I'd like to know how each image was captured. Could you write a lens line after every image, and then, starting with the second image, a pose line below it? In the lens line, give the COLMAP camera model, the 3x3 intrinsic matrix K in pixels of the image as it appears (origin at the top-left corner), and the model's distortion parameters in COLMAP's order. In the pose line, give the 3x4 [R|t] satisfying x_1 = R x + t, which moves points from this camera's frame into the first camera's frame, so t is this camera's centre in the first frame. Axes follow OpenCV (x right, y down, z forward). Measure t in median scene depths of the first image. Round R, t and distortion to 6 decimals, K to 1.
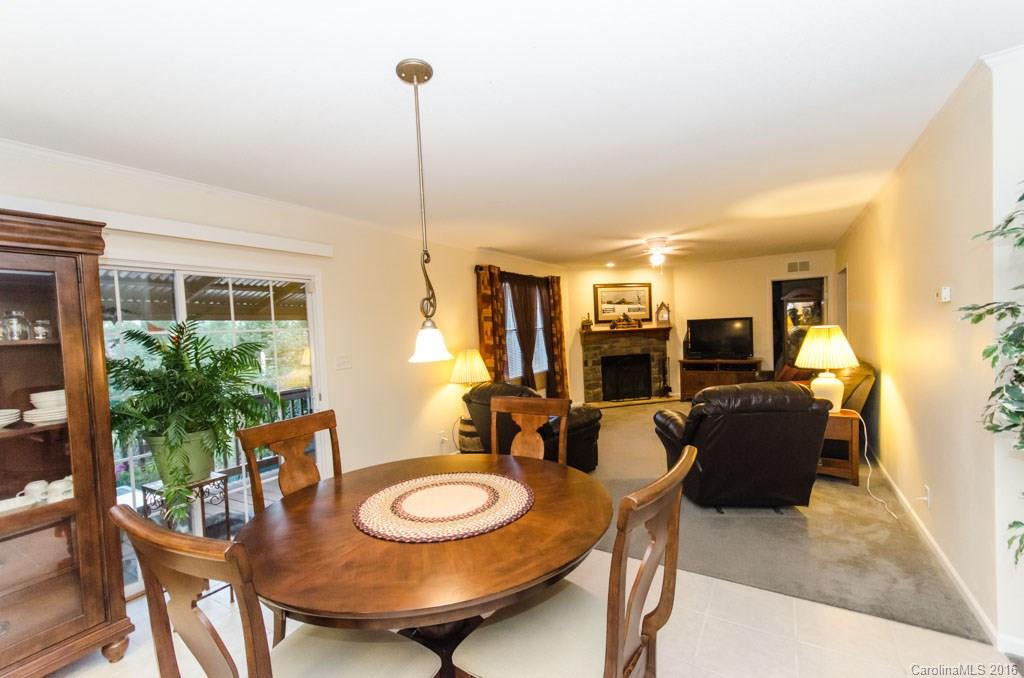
lens RADIAL K [[444.5, 0, 510.1], [0, 444.5, 344.6], [0, 0, 1]] dist [0.008402, -0.000242]
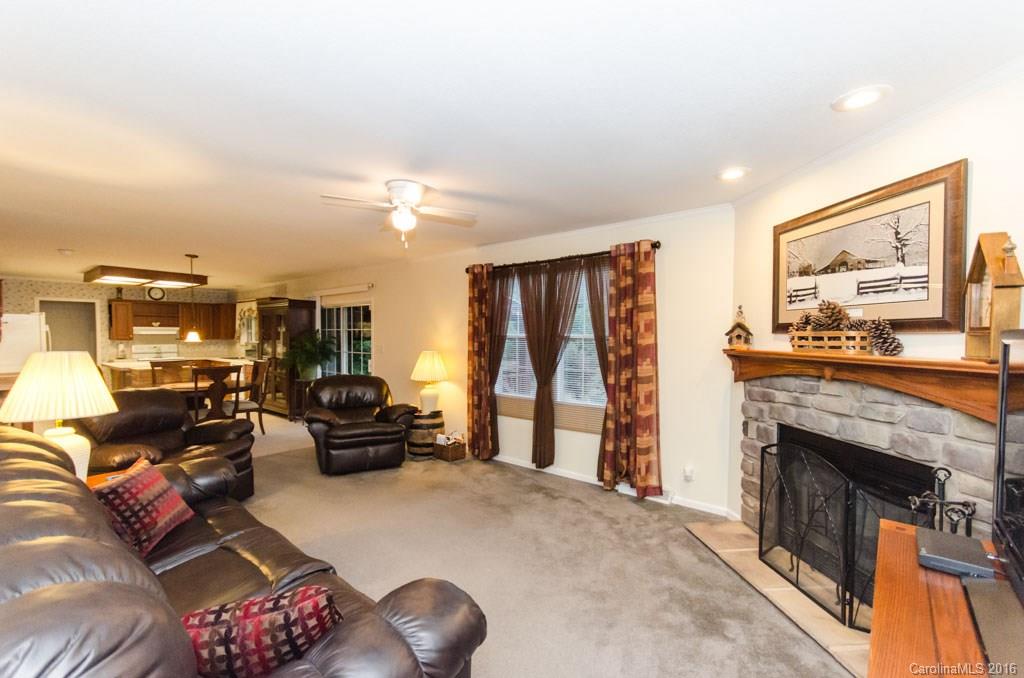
lens RADIAL K [[444.5, 0, 510.1], [0, 444.5, 344.6], [0, 0, 1]] dist [0.008402, -0.000242]
pose [[-0.148062, 0.063472, -0.986939, 0.598097], [-0.033921, 0.997025, 0.069210, -0.055339], [0.988396, 0.043725, -0.145469, 0.837201]]
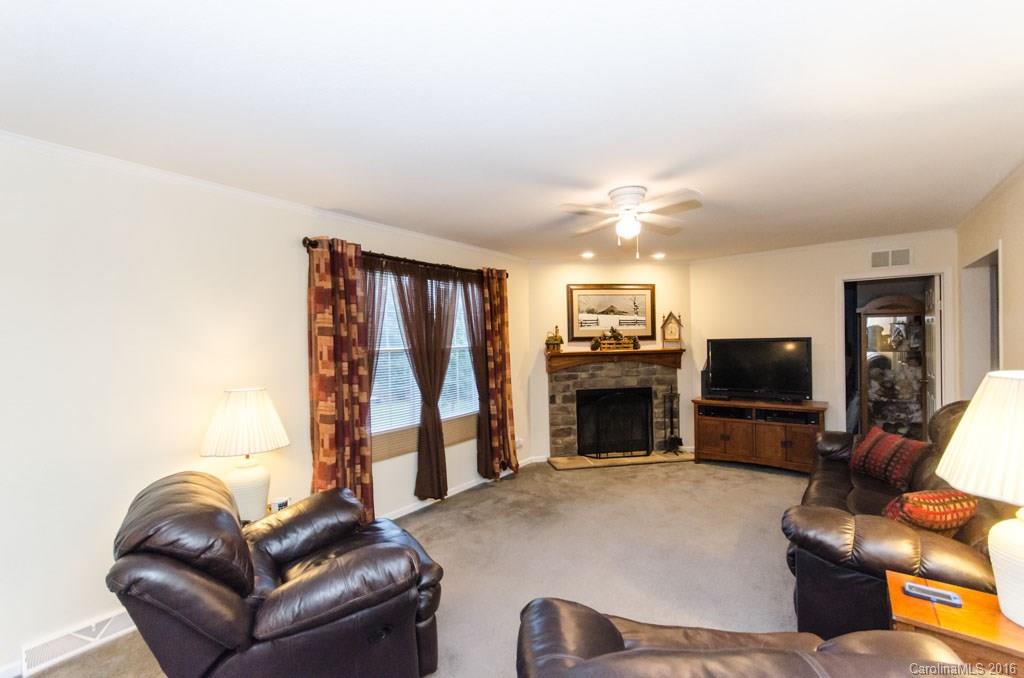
lens RADIAL K [[444.5, 0, 510.1], [0, 444.5, 344.6], [0, 0, 1]] dist [0.008402, -0.000242]
pose [[0.995253, 0.023858, -0.094350, 0.166838], [-0.026486, 0.999293, -0.026695, -0.021814], [0.093646, 0.029067, 0.995181, 0.308354]]
